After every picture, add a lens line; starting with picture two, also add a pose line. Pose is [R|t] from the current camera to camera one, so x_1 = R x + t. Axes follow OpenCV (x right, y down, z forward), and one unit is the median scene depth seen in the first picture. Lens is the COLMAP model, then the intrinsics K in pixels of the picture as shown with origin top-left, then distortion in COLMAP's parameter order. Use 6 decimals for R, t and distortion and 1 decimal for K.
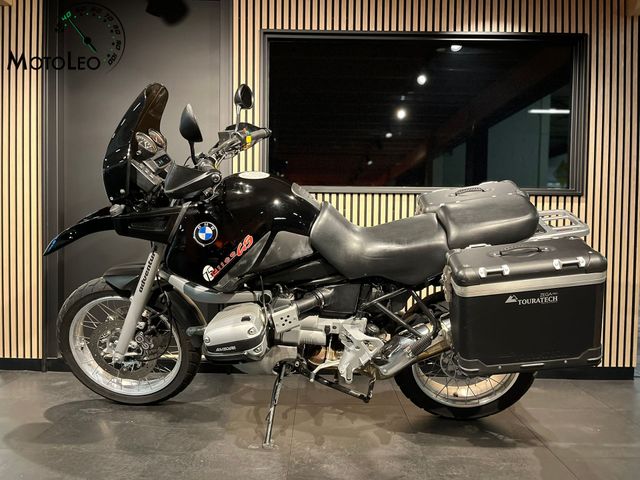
lens RADIAL K [[483.4, 0, 320.0], [0, 483.4, 240.0], [0, 0, 1]] dist [0.081423, -0.103257]
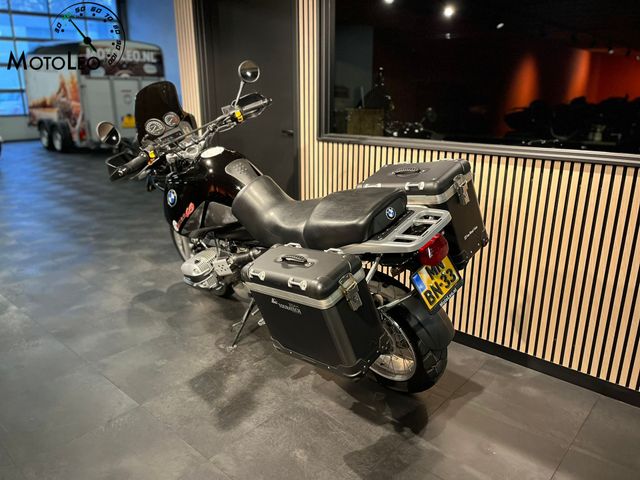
lens RADIAL K [[489.0, 0, 323.8], [0, 489.0, 239.8], [0, 0, 1]] dist [0.085746, -0.165318]
pose [[0.743925, 0.183675, -0.642525, 1.024636], [-0.011956, 0.964990, 0.262015, -0.273947], [0.668156, -0.187237, 0.720076, 0.243309]]
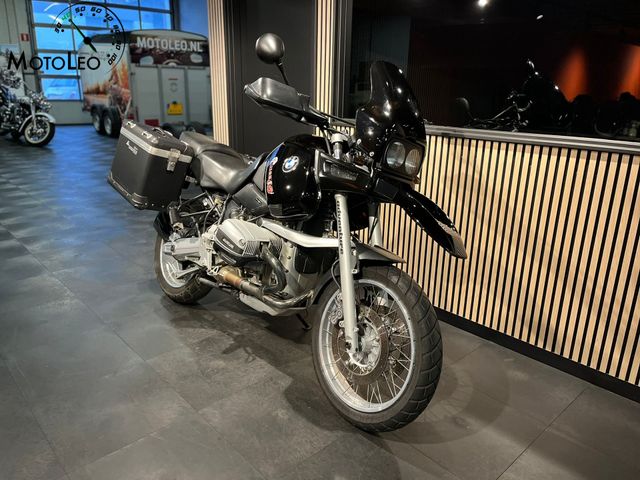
lens RADIAL K [[488.5, 0, 320.0], [0, 488.5, 240.0], [0, 0, 1]] dist [0.050295, -0.109901]
pose [[0.671506, 0.225380, -0.705893, 1.157474], [-0.029028, 0.959892, 0.278863, -0.250072], [0.740431, -0.166767, 0.651115, 0.286227]]
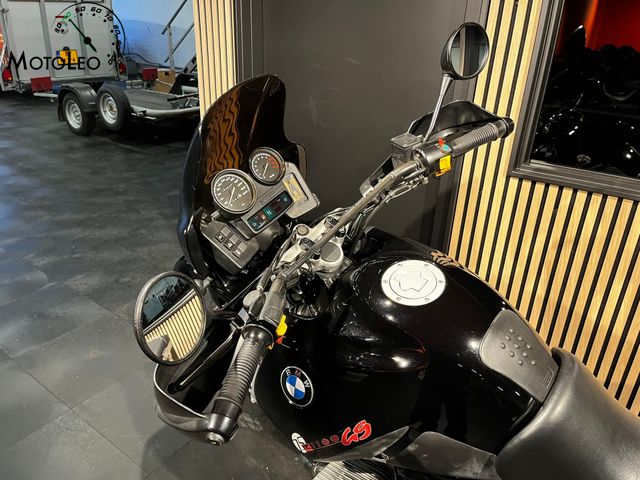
lens RADIAL K [[483.4, 0, 320.0], [0, 483.4, 240.0], [0, 0, 1]] dist [0.081423, -0.103257]
pose [[0.805717, 0.264188, -0.530118, 0.036214], [-0.047128, 0.920772, 0.387245, -0.381342], [0.590423, -0.287027, 0.754332, 0.642045]]
